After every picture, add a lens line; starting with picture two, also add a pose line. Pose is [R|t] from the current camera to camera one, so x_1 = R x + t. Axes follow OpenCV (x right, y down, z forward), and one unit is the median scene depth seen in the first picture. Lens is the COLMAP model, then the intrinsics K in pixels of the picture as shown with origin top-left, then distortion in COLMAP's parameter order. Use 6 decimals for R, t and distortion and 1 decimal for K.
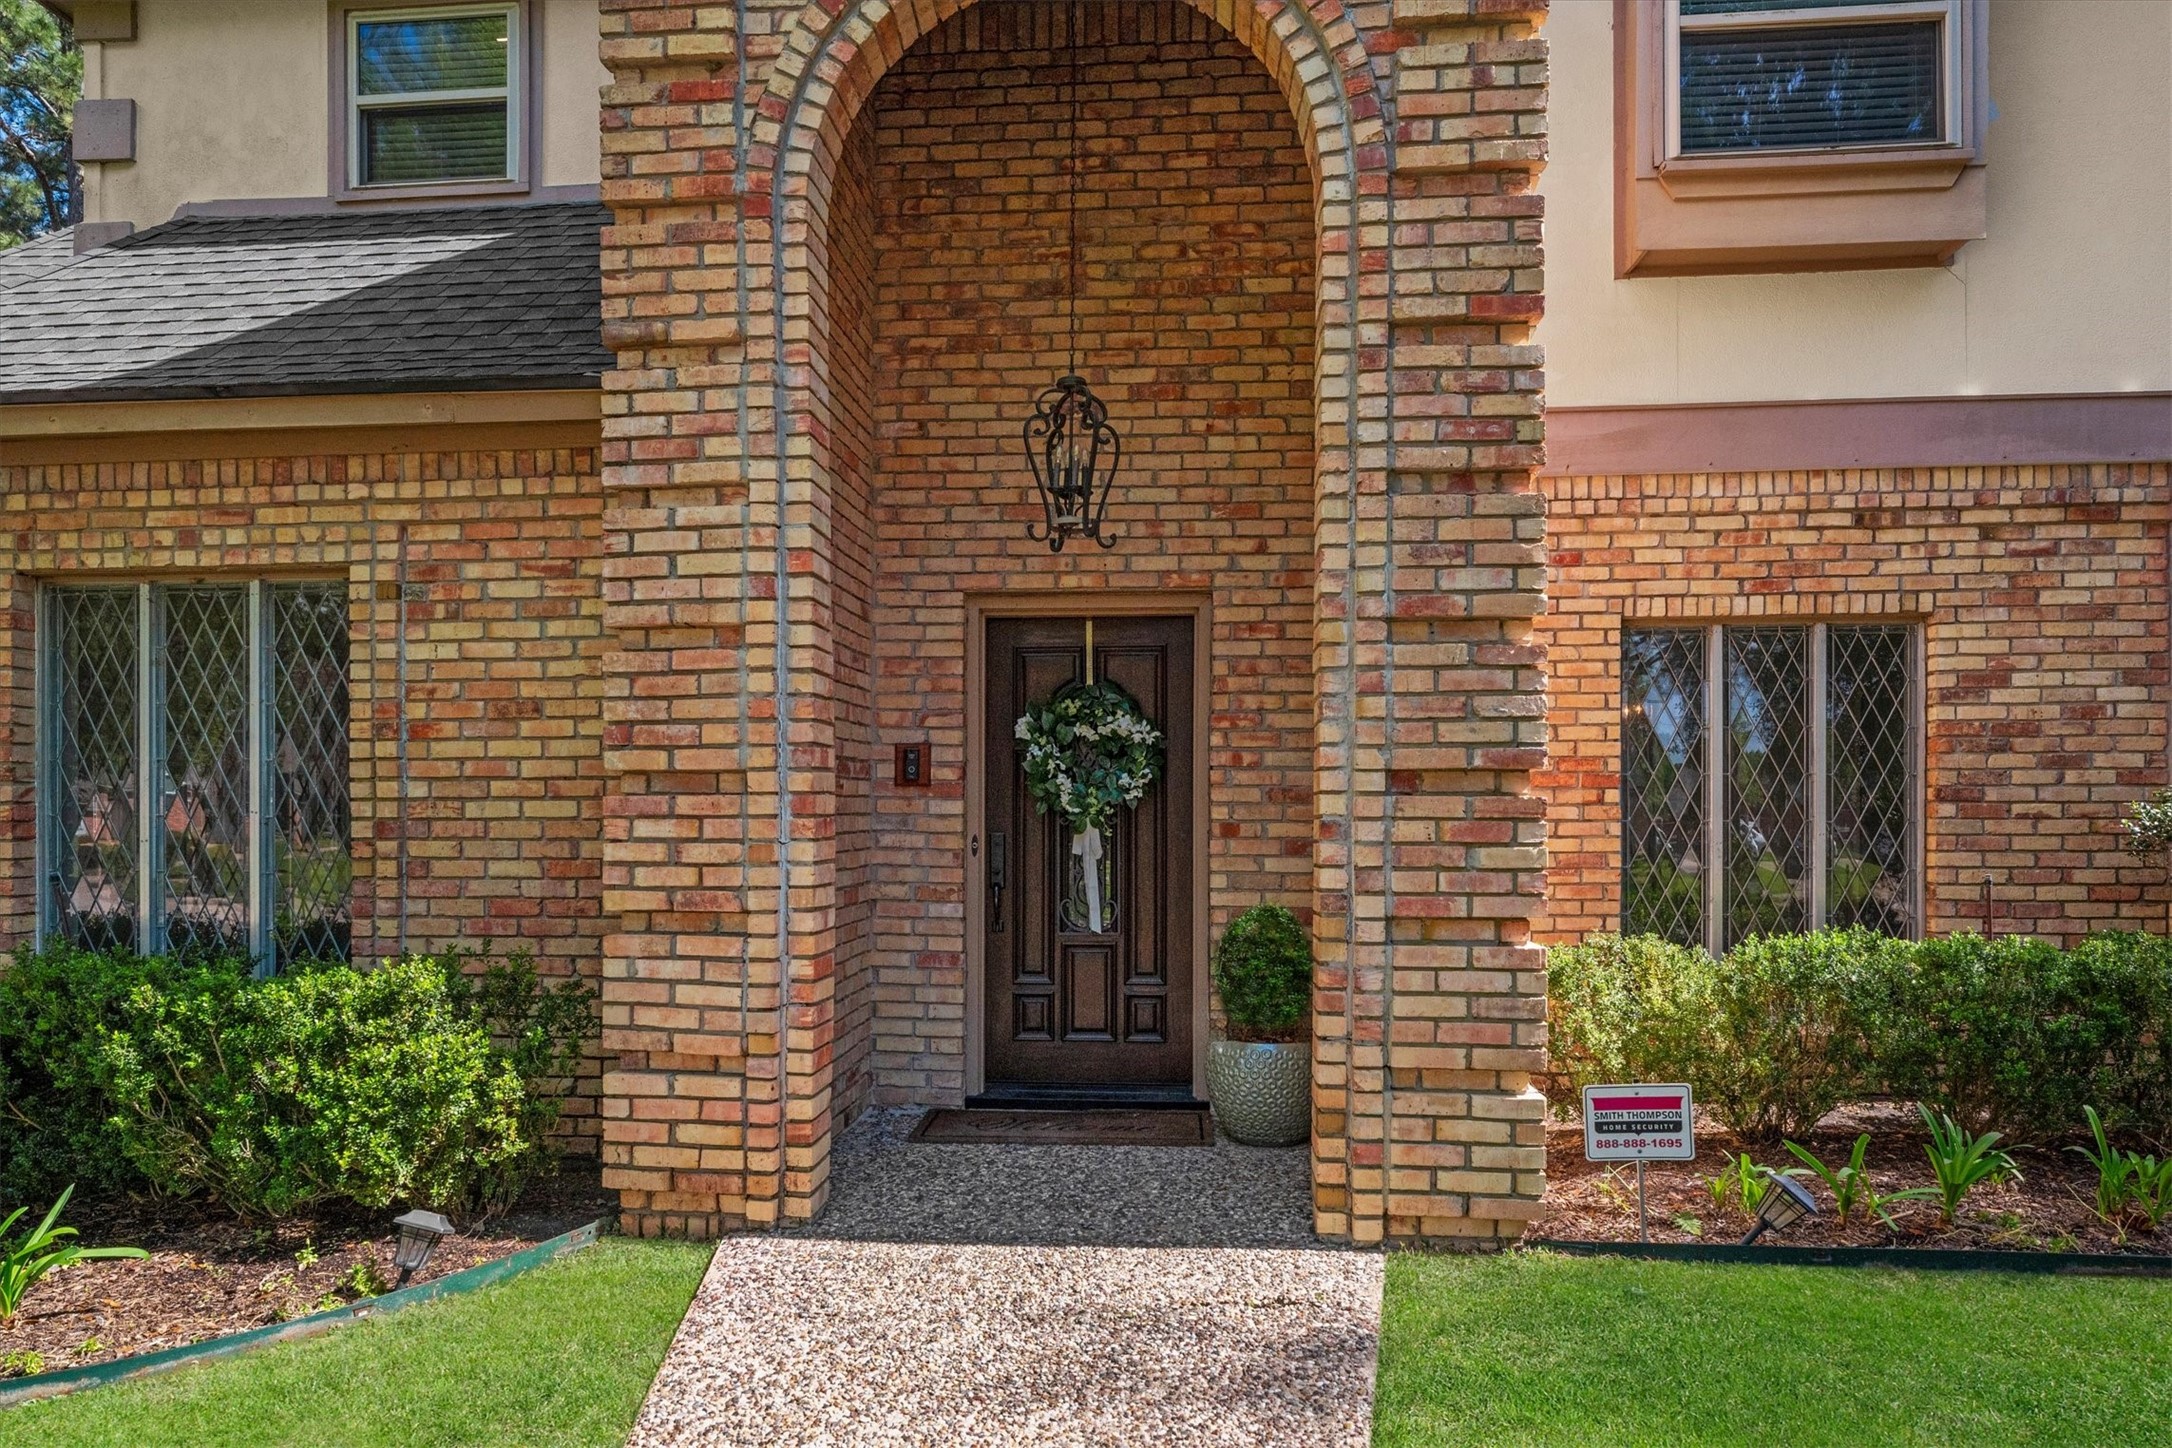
lens RADIAL K [[1288.8, 0, 1081.4], [0, 1288.8, 818.9], [0, 0, 1]] dist [-0.001752, -0.000036]
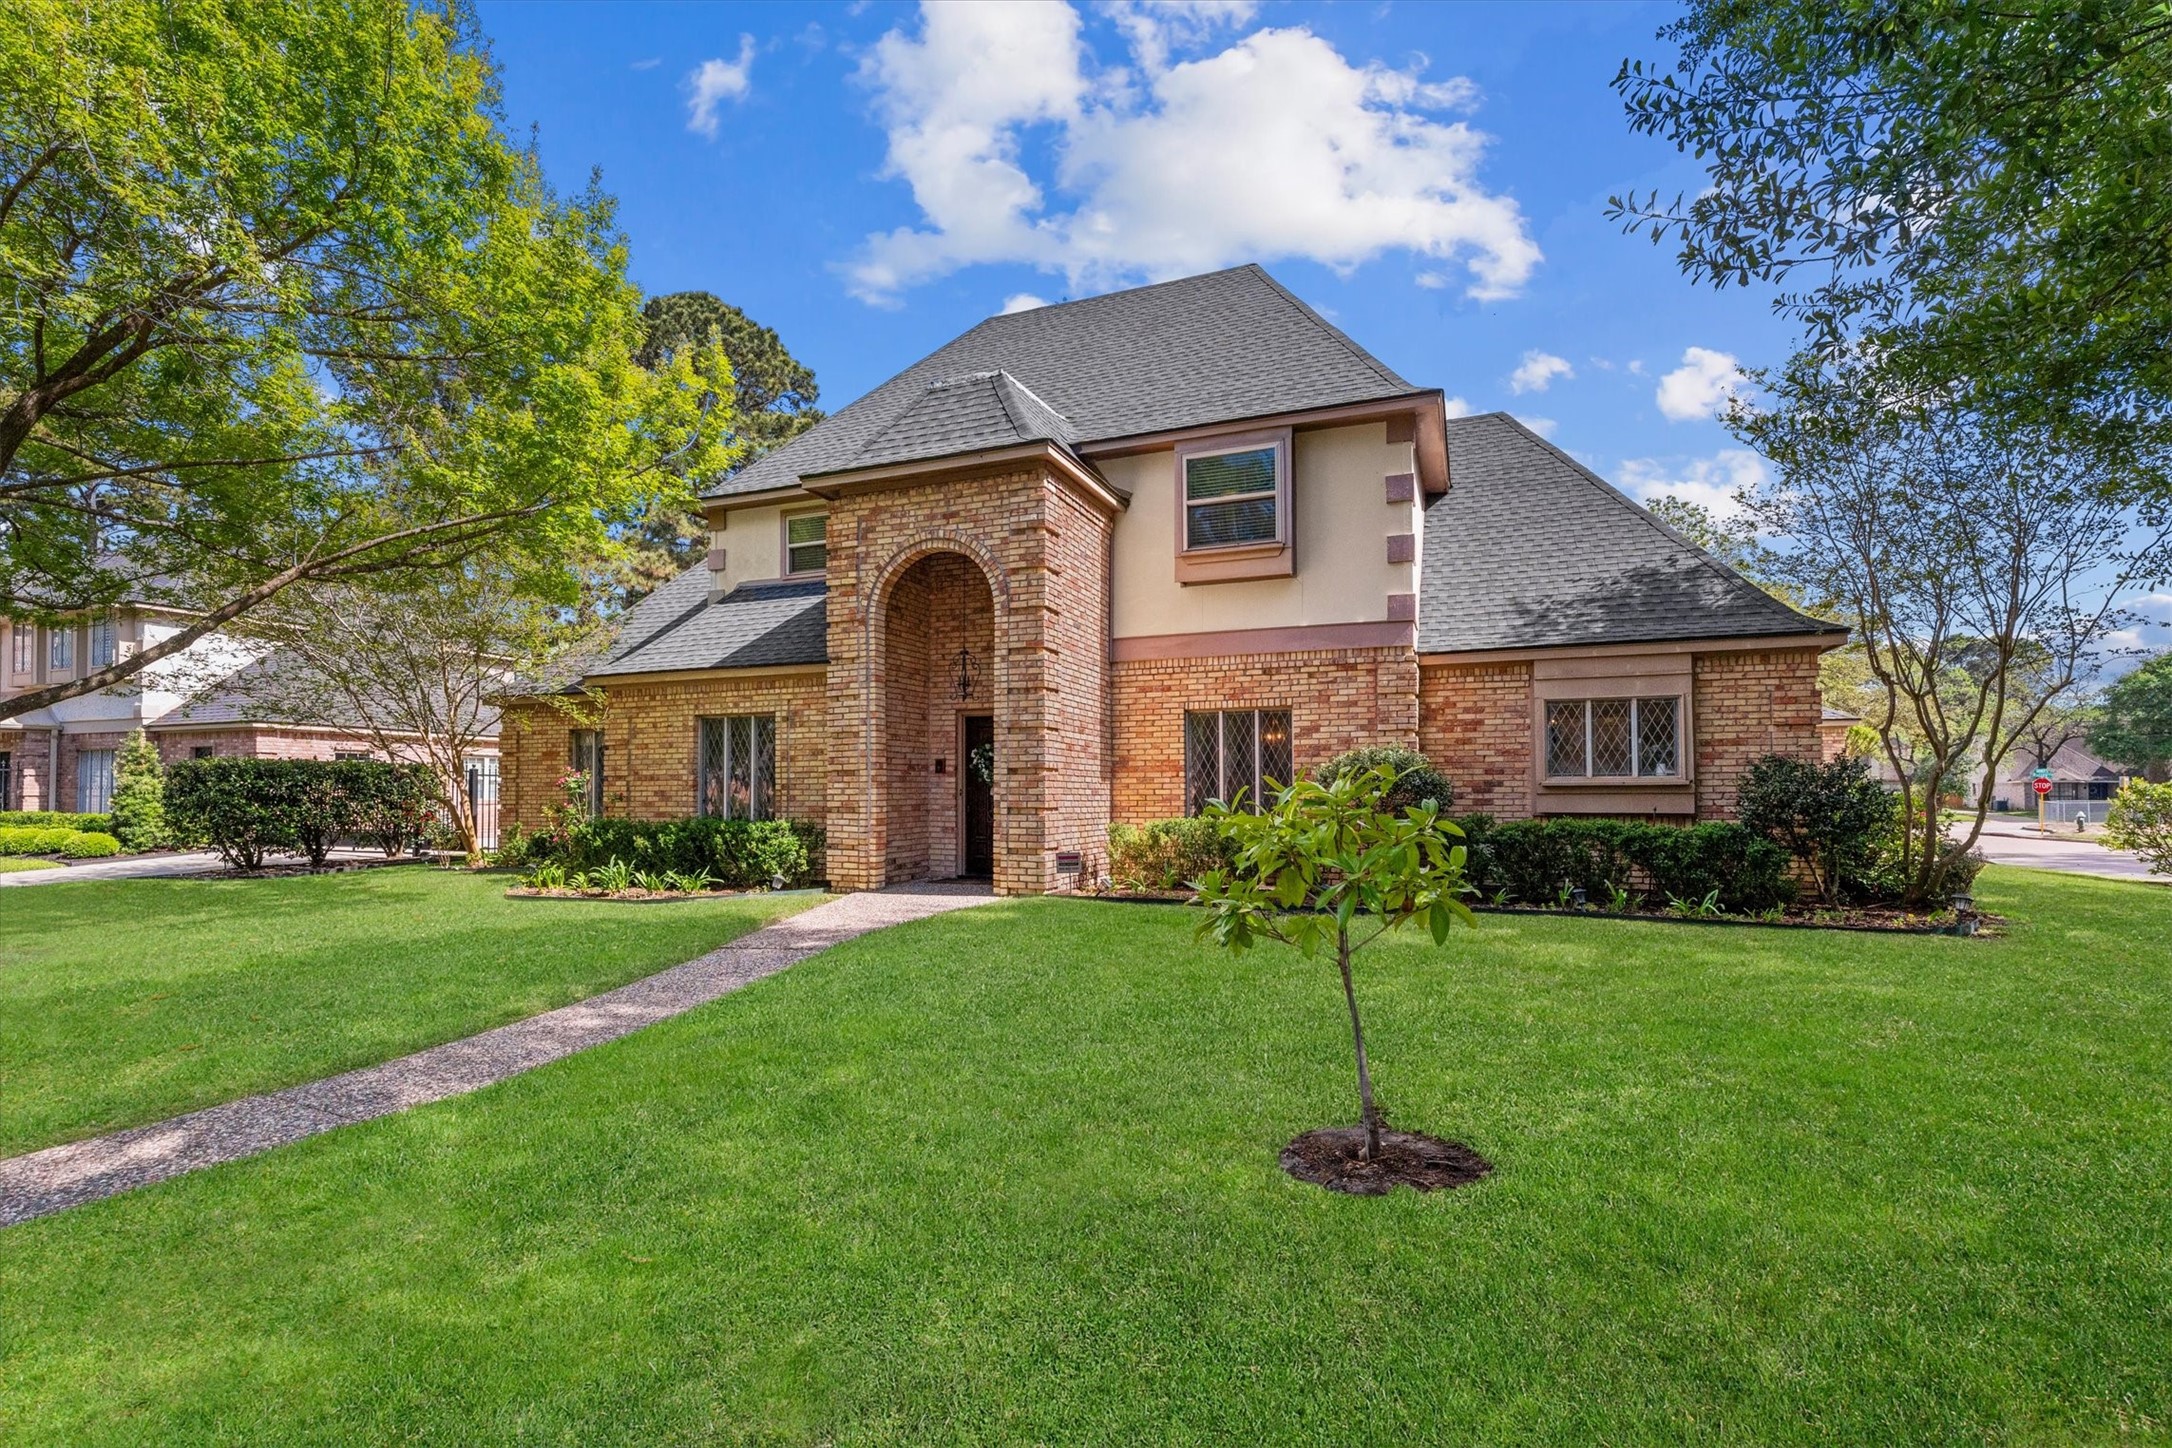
lens RADIAL K [[975.0, 0, 1087.9], [0, 975.0, 768.7], [0, 0, 1]] dist [0.003009, 0.000379]
pose [[0.959765, -0.010679, -0.280600, 1.036321], [0.003631, 0.999665, -0.025627, 0.030479], [0.280780, 0.023577, 0.959483, -1.365210]]
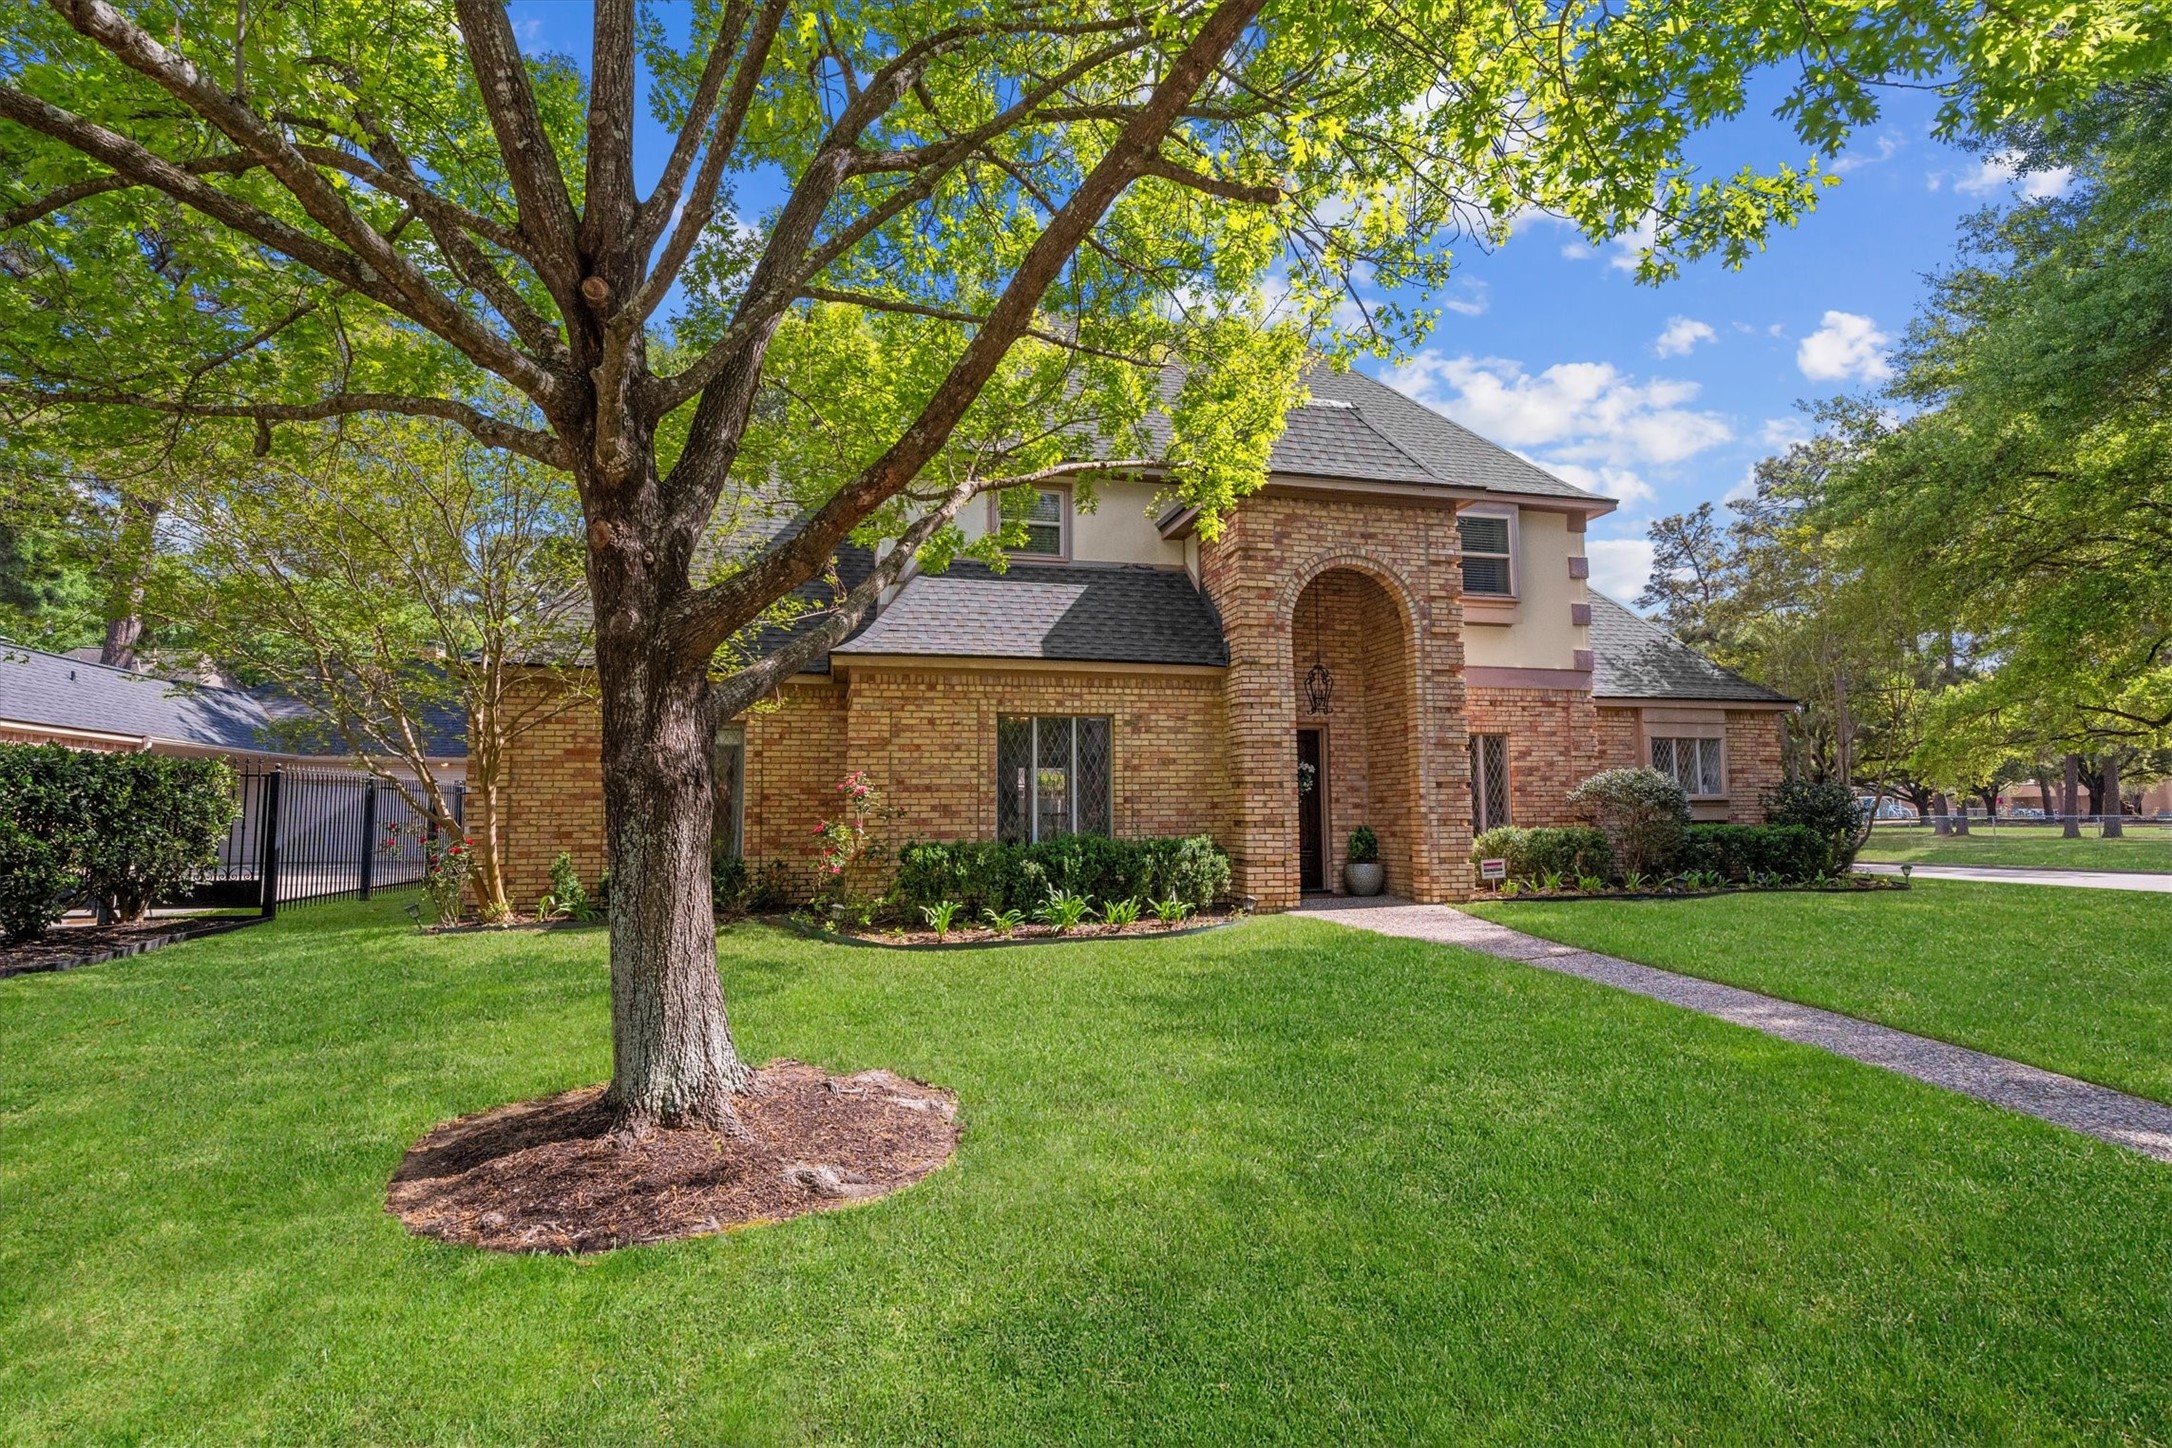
lens RADIAL K [[1030.6, 0, 1086.0], [0, 1030.6, 724.0], [0, 0, 1]] dist [0.001146, 0.000124]
pose [[0.941923, 0.020883, 0.335180, -1.523661], [0.008652, 0.996224, -0.086384, 0.040602], [-0.335718, 0.084267, 0.938186, -1.347237]]
